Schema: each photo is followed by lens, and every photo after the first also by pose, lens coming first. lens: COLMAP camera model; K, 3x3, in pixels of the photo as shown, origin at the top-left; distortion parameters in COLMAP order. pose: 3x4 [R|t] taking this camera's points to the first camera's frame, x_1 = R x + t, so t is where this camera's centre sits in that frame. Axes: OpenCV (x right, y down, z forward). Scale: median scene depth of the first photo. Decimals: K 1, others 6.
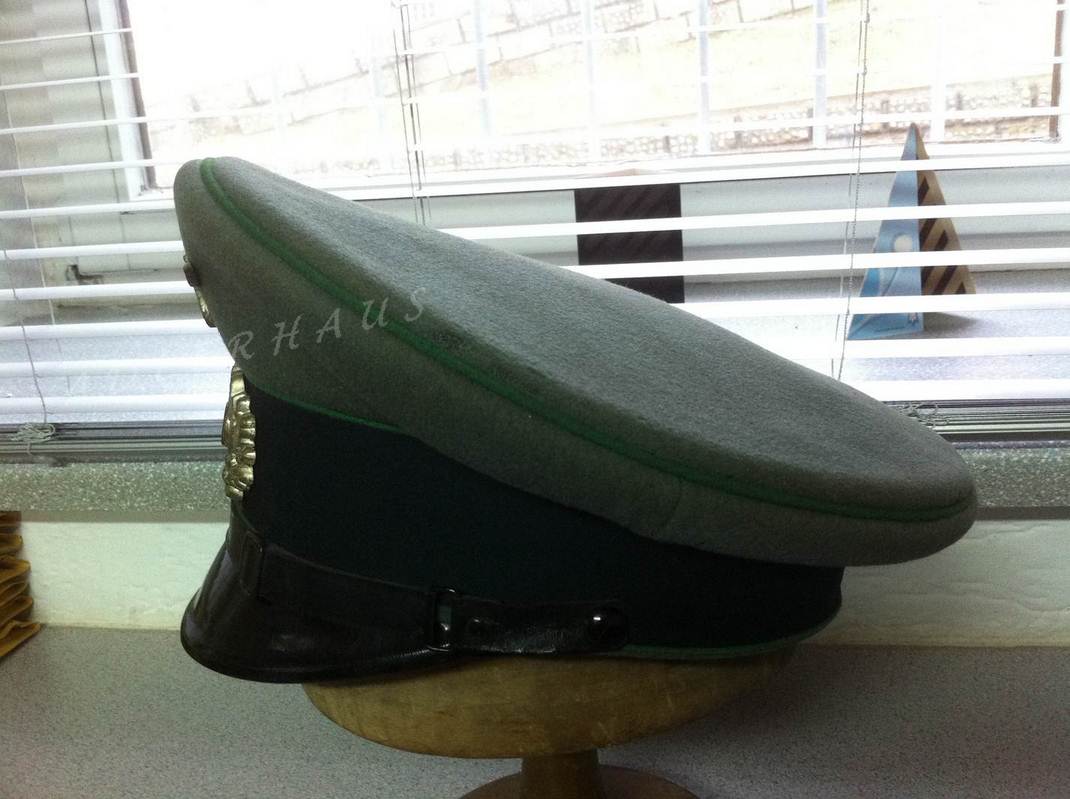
lens RADIAL K [[942.3, 0, 535.0], [0, 942.3, 399.5], [0, 0, 1]] dist [-0.037524, -0.009018]
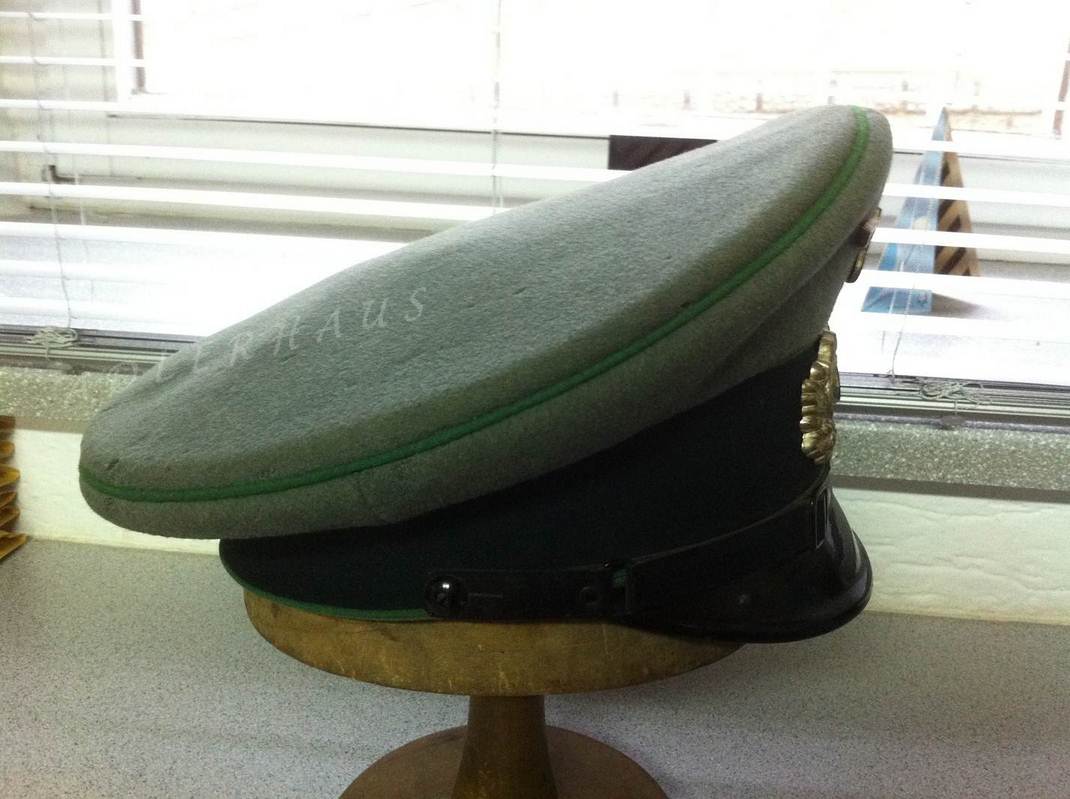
lens RADIAL K [[942.3, 0, 535.0], [0, 942.3, 399.5], [0, 0, 1]] dist [-0.037524, -0.009018]
pose [[0.993938, 0.080028, 0.075386, -0.108296], [-0.083894, 0.995239, 0.049600, 0.010285], [-0.071057, -0.055623, 0.995920, 0.011371]]
